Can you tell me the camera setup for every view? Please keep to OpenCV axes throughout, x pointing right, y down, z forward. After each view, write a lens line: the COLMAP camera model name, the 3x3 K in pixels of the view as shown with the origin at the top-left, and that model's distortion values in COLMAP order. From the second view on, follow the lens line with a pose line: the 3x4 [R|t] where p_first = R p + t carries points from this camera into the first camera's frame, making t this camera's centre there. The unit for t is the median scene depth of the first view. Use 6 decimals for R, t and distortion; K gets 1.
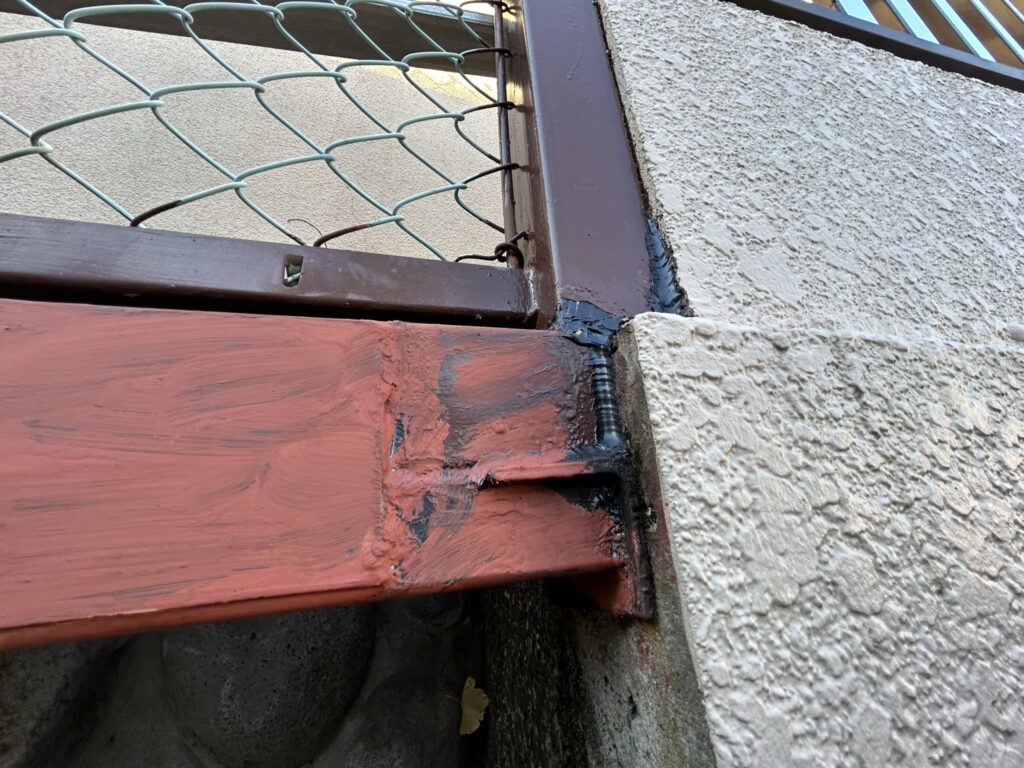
lens RADIAL K [[409.9, 0, 512.0], [0, 409.9, 384.0], [0, 0, 1]] dist [0.002630, 0.000188]
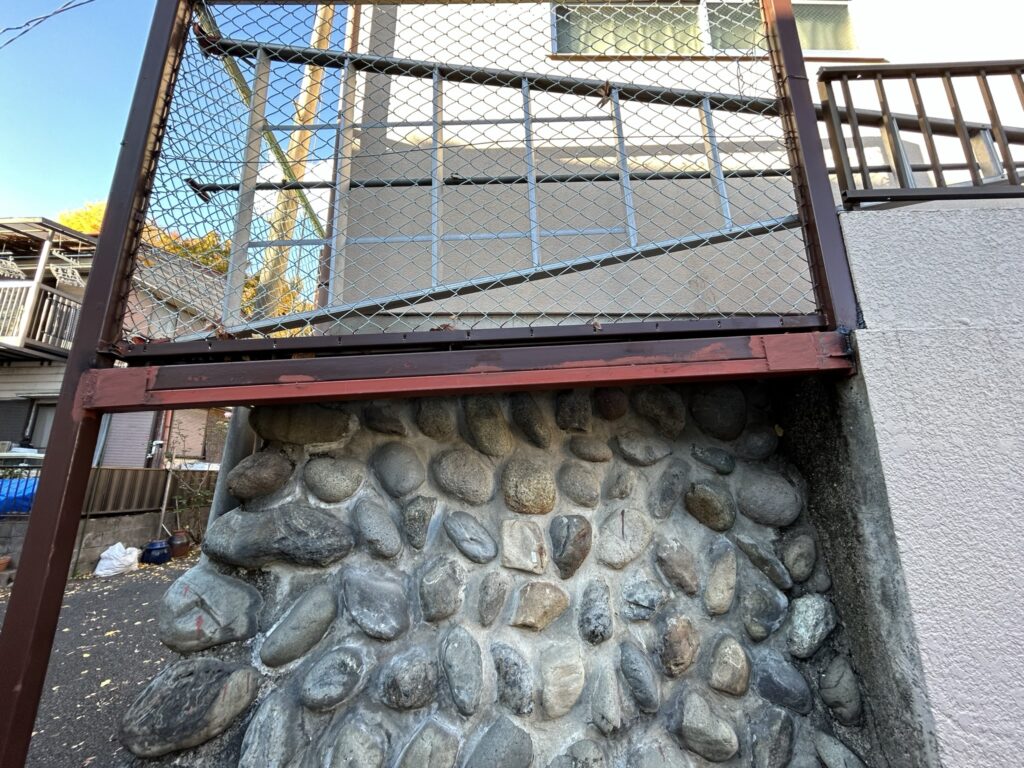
lens RADIAL K [[409.9, 0, 512.0], [0, 409.9, 384.0], [0, 0, 1]] dist [0.002630, 0.000188]
pose [[0.962388, -0.012226, -0.271403, -3.138899], [0.059802, 0.984018, 0.167728, -0.740237], [0.265015, -0.177650, 0.947738, -6.654825]]
